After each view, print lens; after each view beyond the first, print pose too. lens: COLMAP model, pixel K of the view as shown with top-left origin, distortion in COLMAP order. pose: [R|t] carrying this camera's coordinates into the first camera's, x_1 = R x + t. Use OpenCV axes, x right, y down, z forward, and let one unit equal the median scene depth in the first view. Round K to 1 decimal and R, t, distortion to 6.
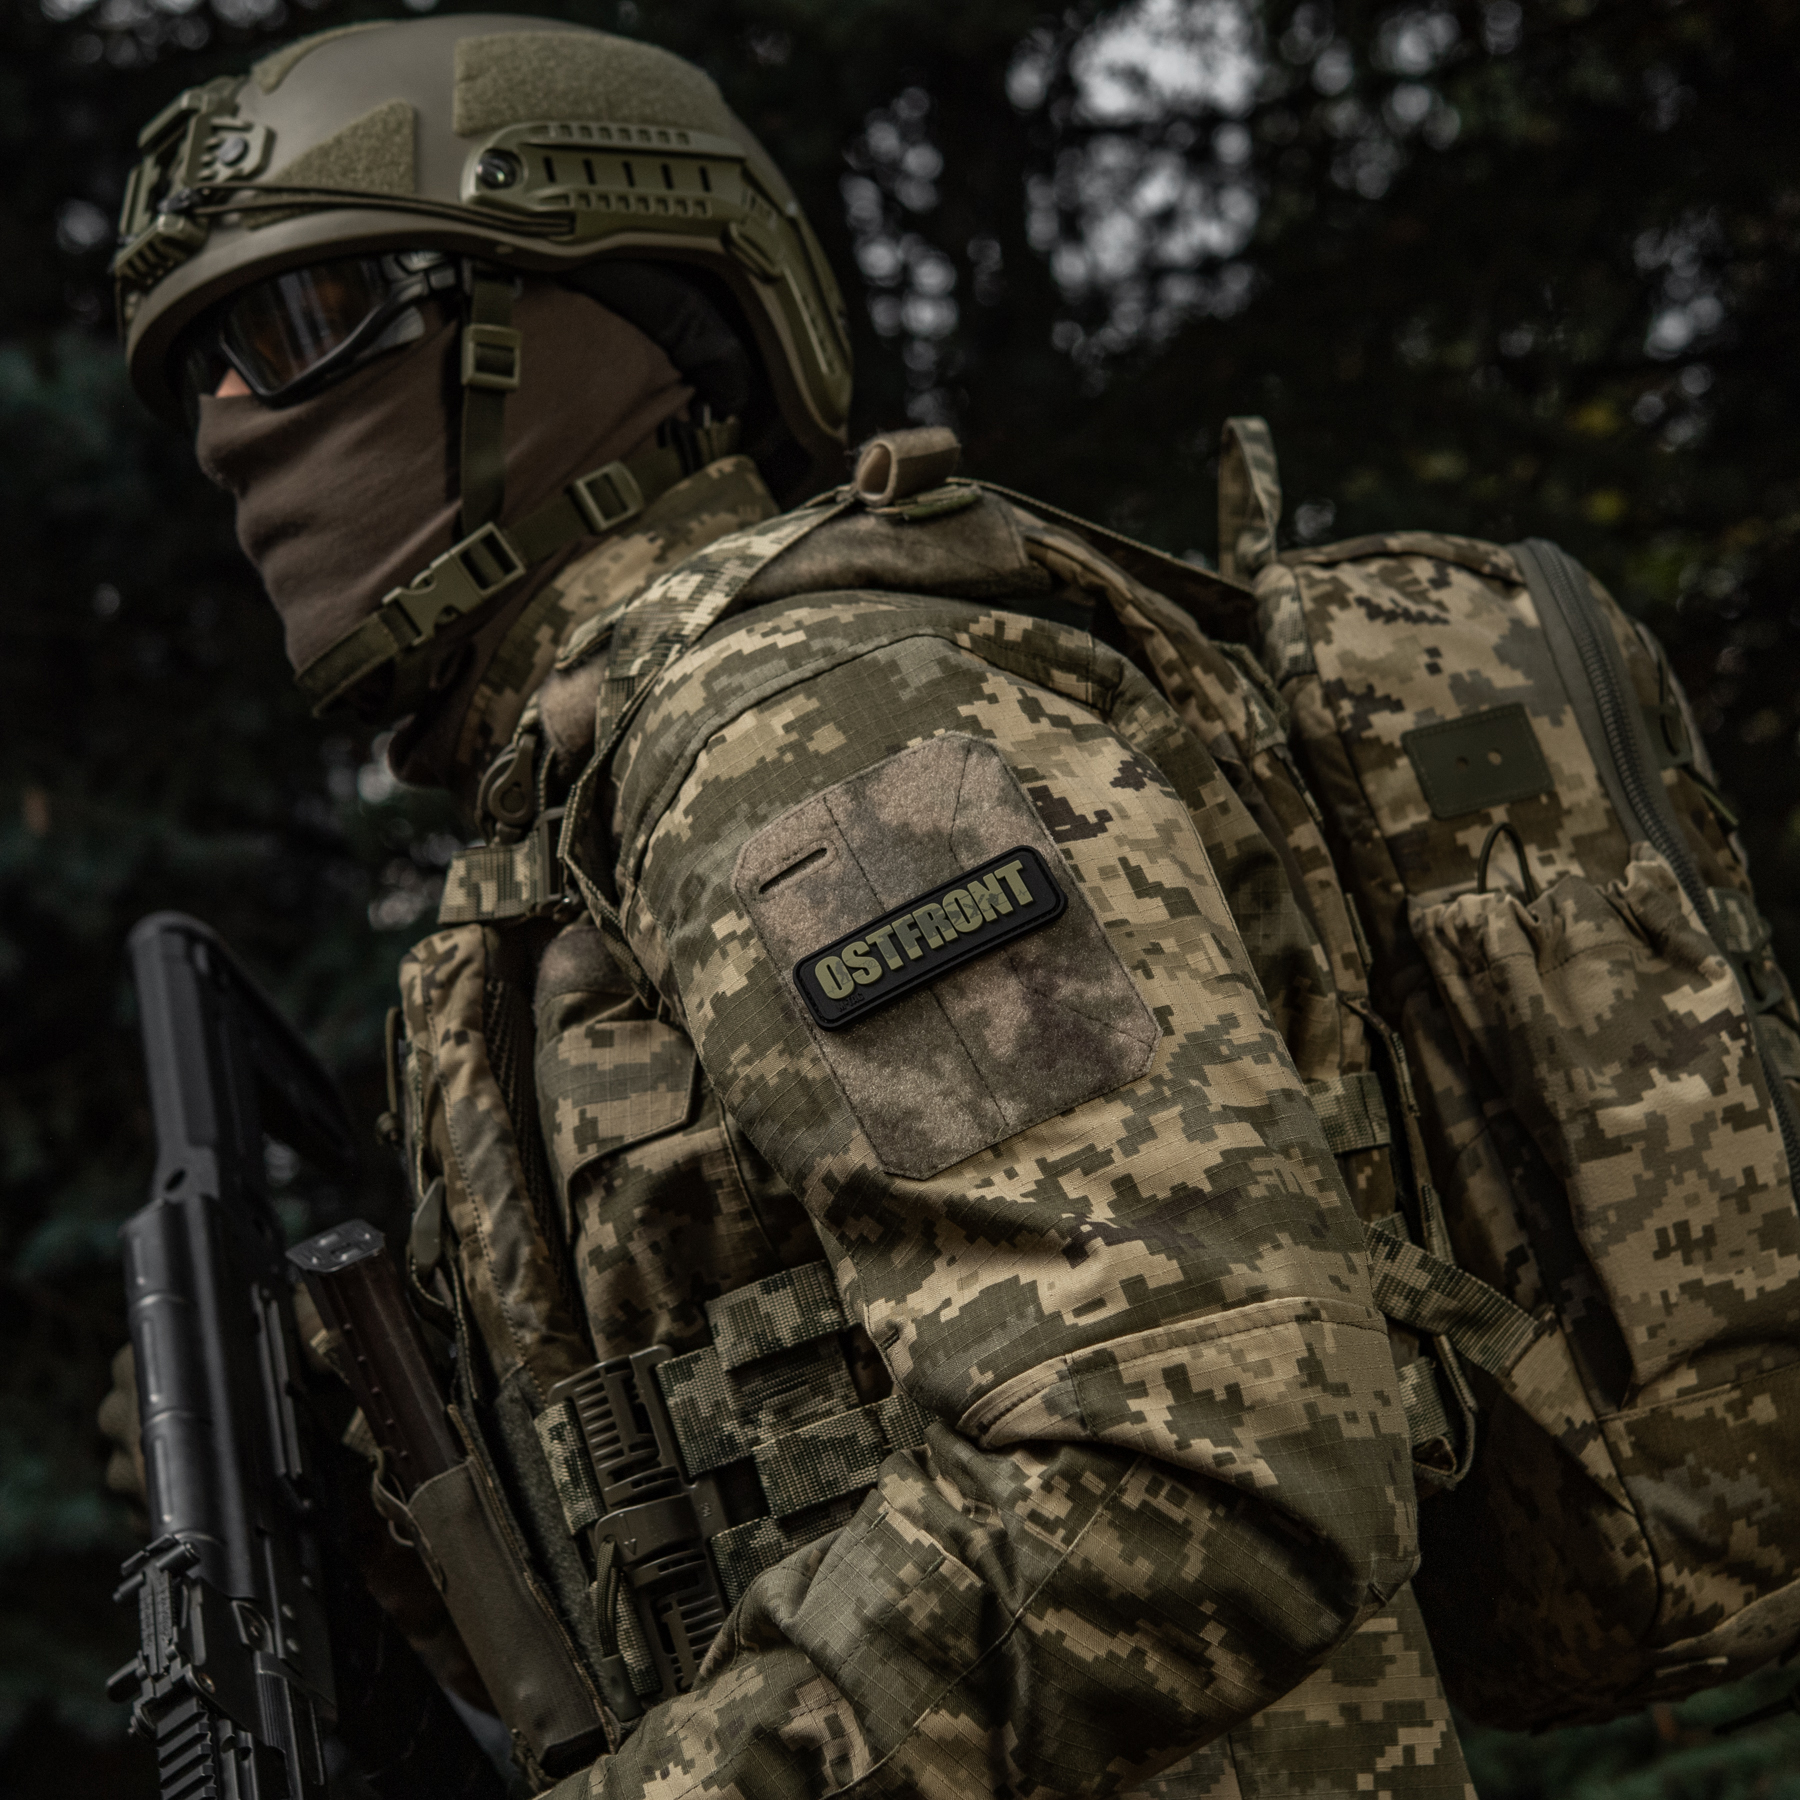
lens RADIAL K [[4425.9, 0, 900.0], [0, 4425.9, 900.0], [0, 0, 1]] dist [-0.271471, 0.114196]
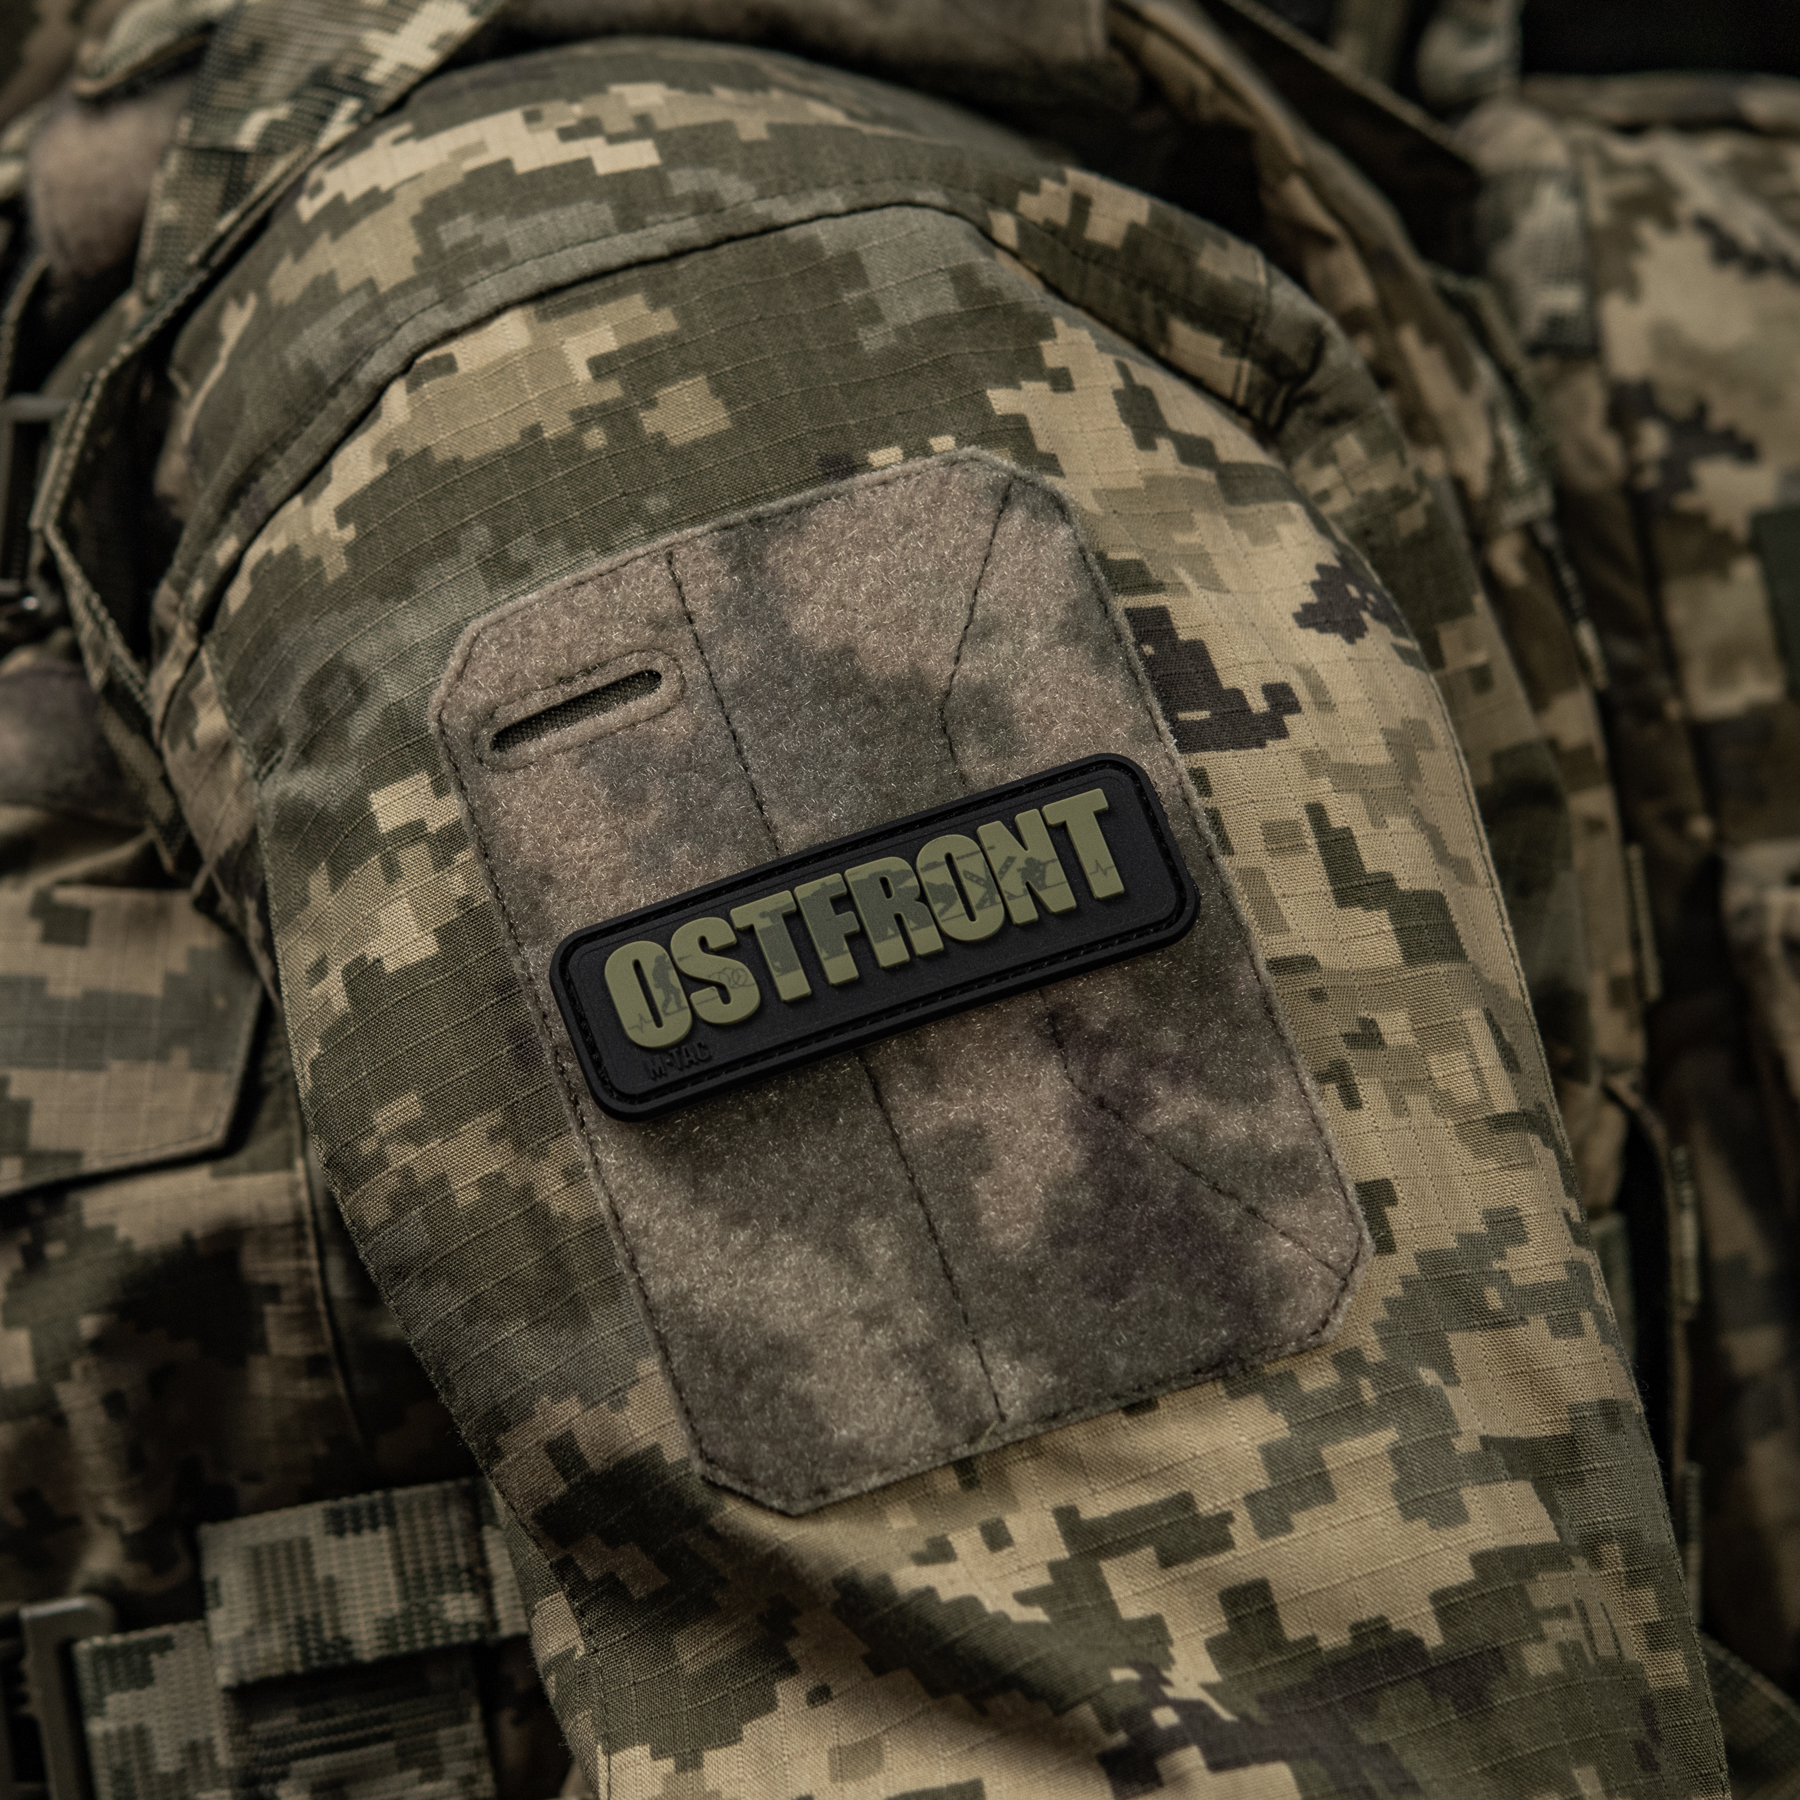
lens RADIAL K [[5216.5, 0, 728.4], [0, 5216.5, 898.5], [0, 0, 1]] dist [-0.012299, -0.253775]
pose [[0.981986, 0.156162, 0.106383, -0.059885], [-0.169139, 0.977446, 0.126454, -0.054871], [-0.084237, -0.142170, 0.986251, 0.469907]]
